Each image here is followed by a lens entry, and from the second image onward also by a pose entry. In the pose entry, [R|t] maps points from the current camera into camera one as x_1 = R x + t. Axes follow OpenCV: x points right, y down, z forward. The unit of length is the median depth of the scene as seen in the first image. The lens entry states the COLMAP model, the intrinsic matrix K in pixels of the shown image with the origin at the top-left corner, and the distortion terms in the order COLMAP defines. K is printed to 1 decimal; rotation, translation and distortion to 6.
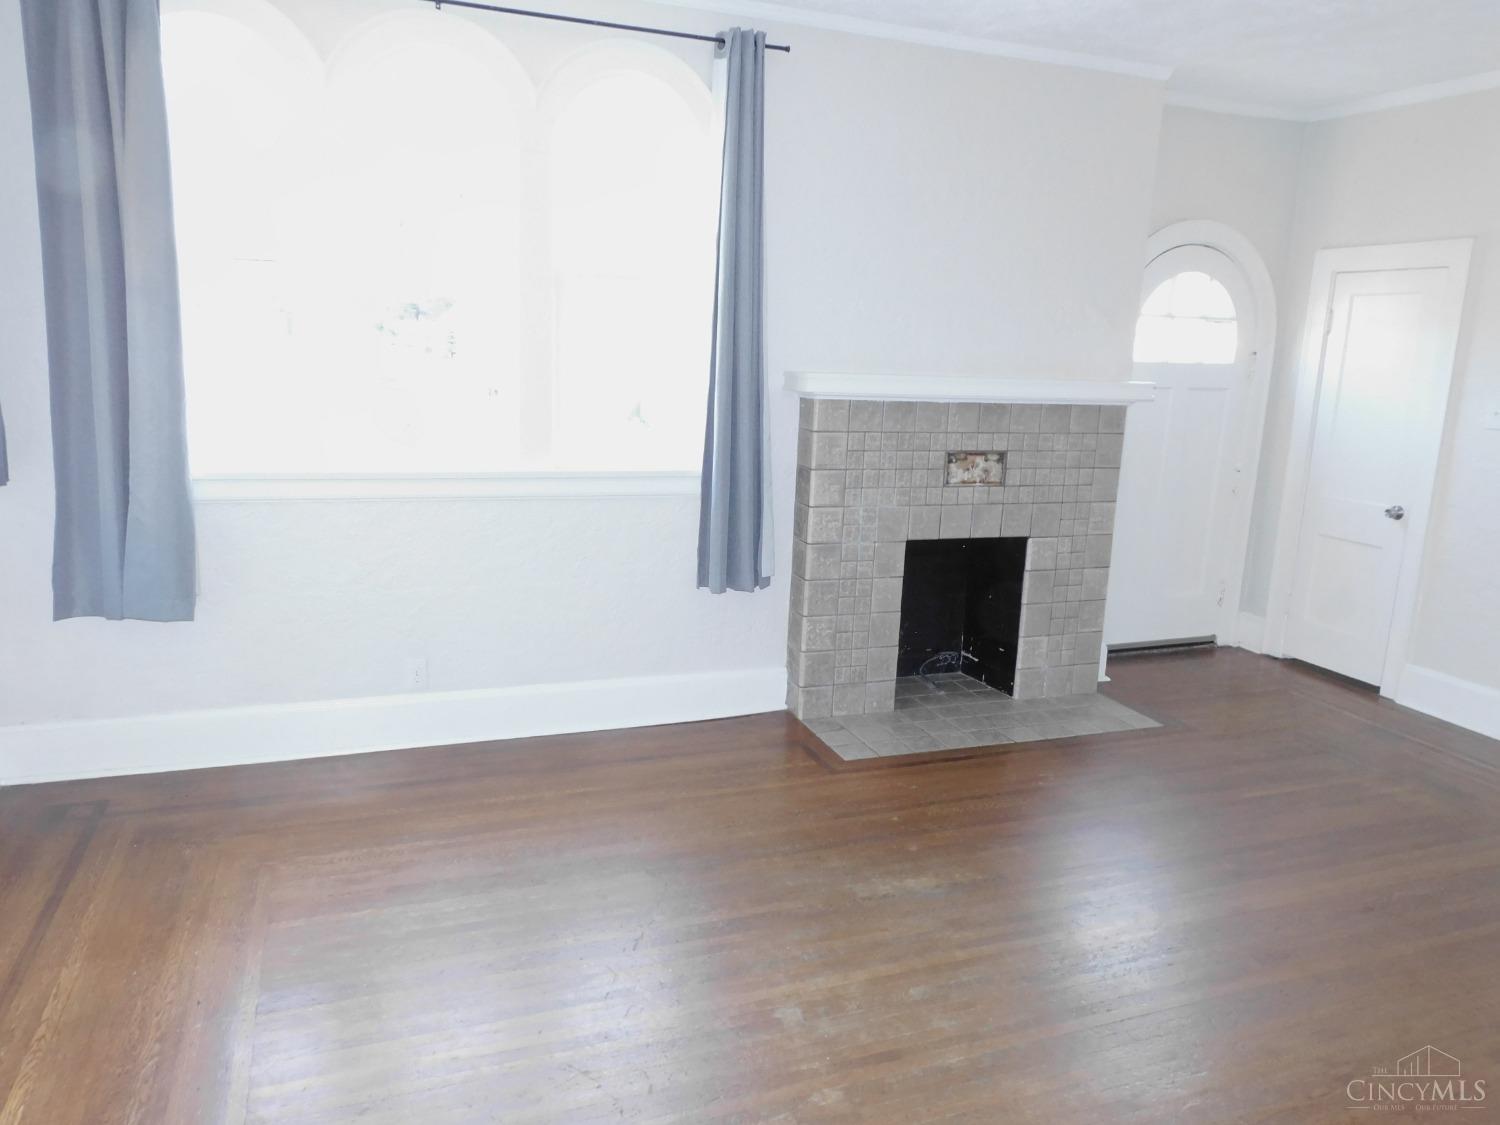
lens RADIAL K [[1114.0, 0, 750.6], [0, 1114.0, 552.9], [0, 0, 1]] dist [-0.012653, -0.007370]
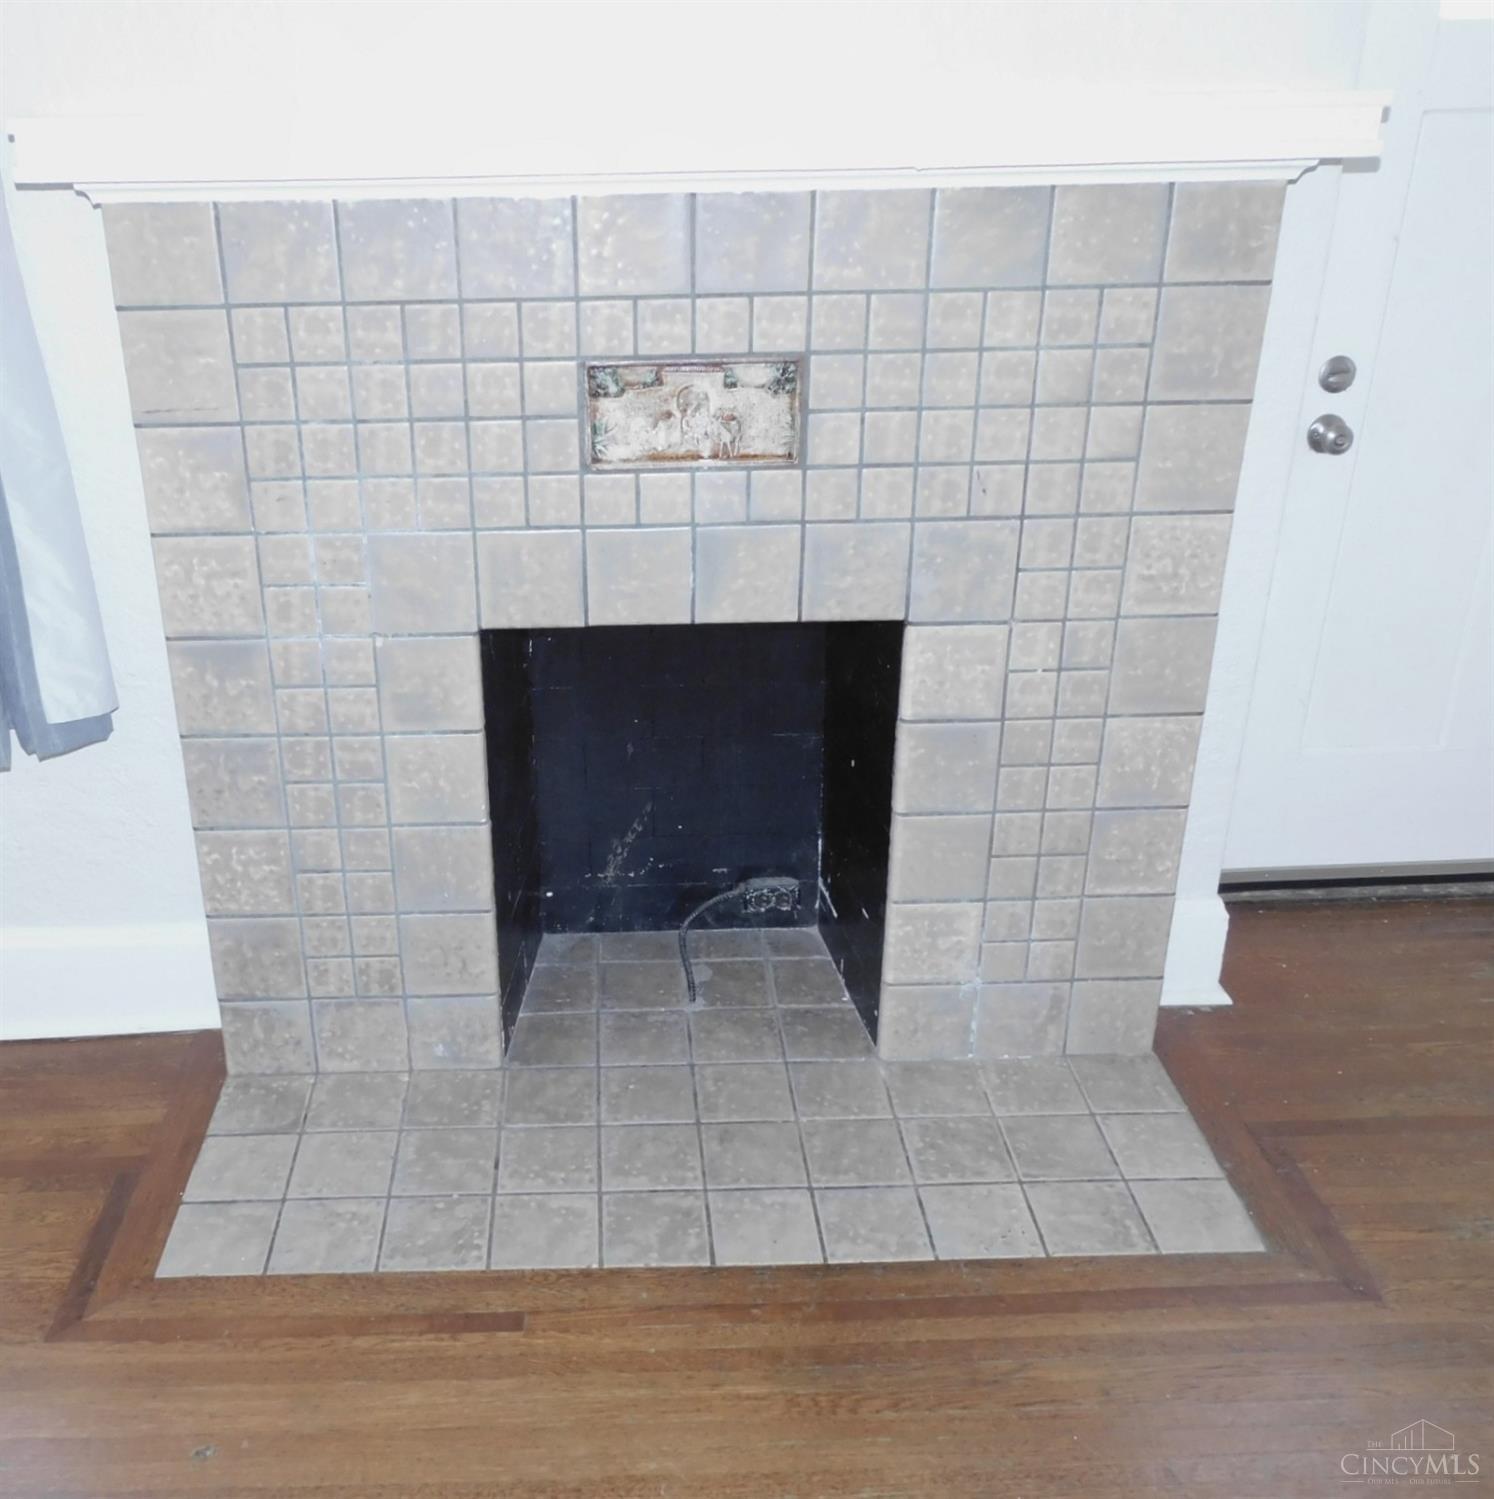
lens RADIAL K [[1396.0, 0, 745.0], [0, 1396.0, 710.1], [0, 0, 1]] dist [-0.002312, -0.010556]
pose [[0.939443, 0.085212, -0.331943, 0.353897], [-0.010862, 0.975512, 0.219679, -0.080427], [0.342534, -0.202770, 0.917363, 0.623264]]
